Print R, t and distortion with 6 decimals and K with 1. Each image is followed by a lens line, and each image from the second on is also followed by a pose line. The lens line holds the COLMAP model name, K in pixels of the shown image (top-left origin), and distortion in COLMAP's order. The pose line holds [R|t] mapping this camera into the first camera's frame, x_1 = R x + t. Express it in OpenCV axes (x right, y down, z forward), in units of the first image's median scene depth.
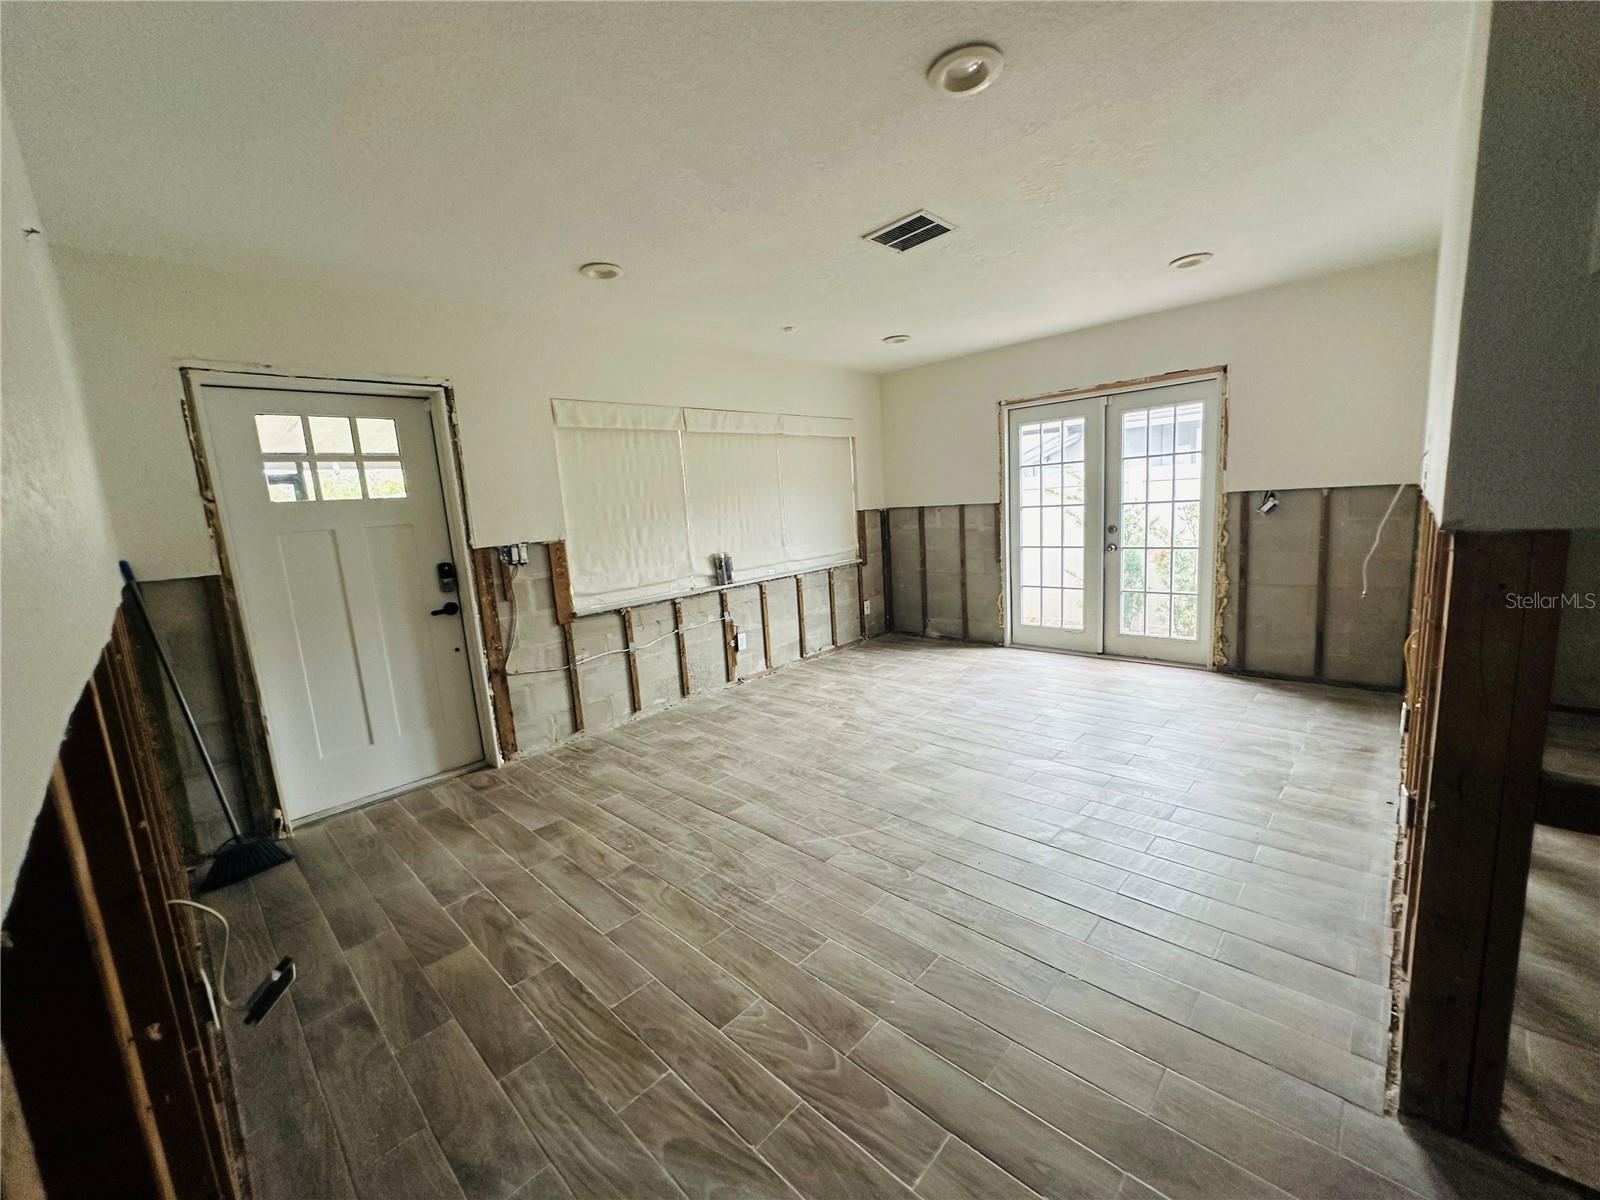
lens RADIAL K [[645.5, 0, 803.8], [0, 645.5, 604.8], [0, 0, 1]] dist [0.003134, 0.000187]
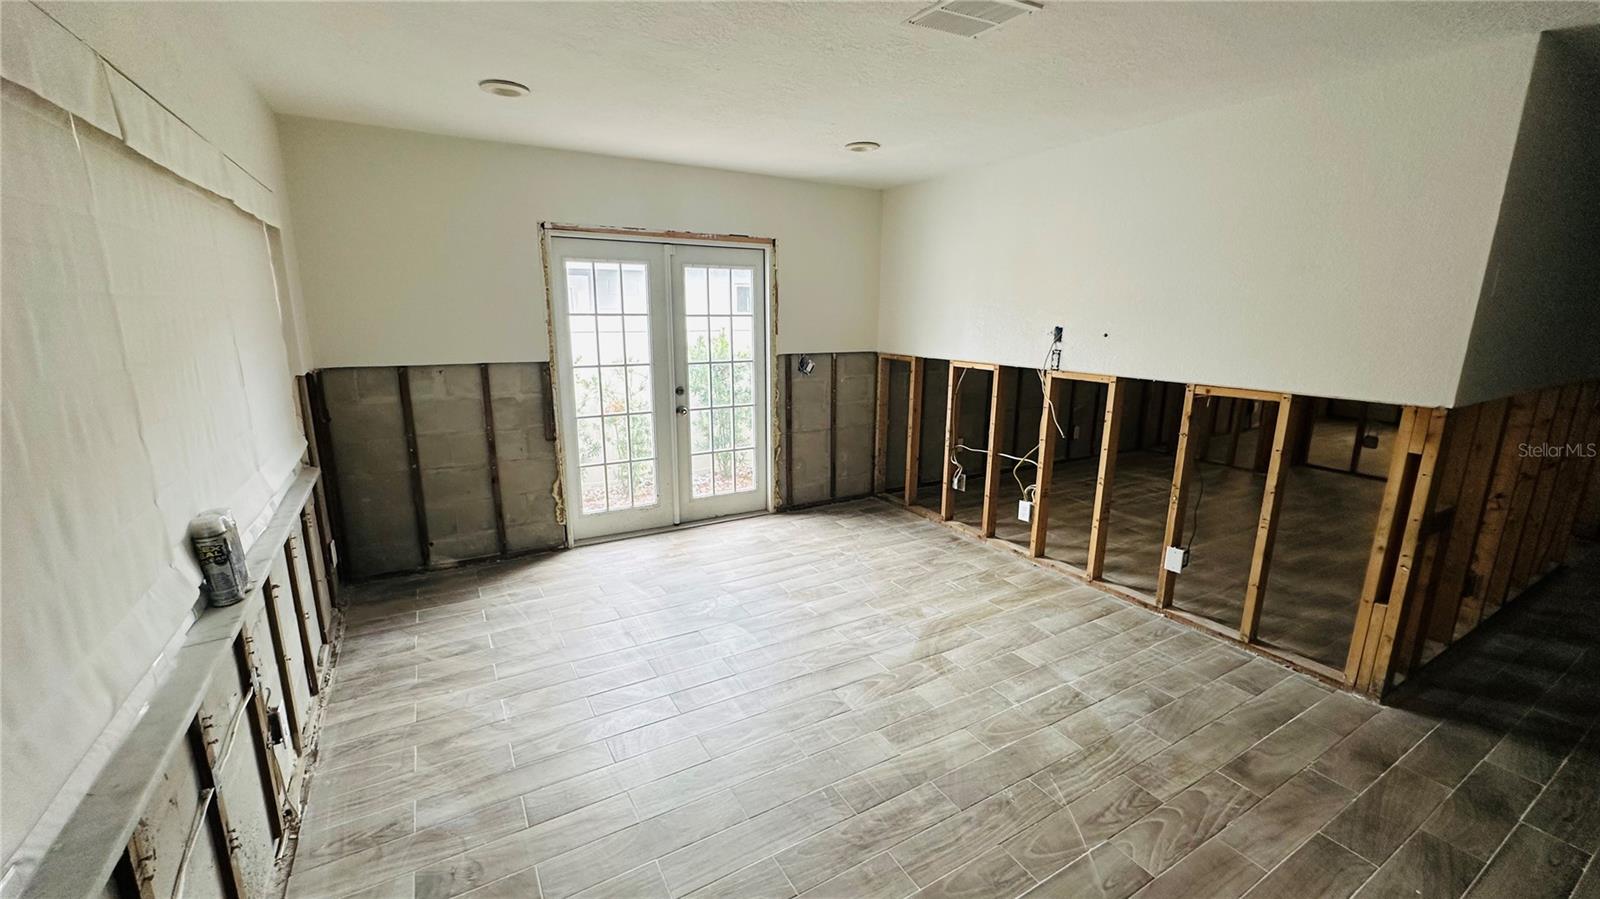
lens RADIAL K [[639.5, 0, 797.0], [0, 639.5, 451.9], [0, 0, 1]] dist [-0.005492, 0.001672]
pose [[0.276263, -0.145735, 0.949968, -0.365075], [0.127514, 0.985256, 0.114066, -0.114680], [-0.952585, 0.089622, 0.290773, 0.584526]]
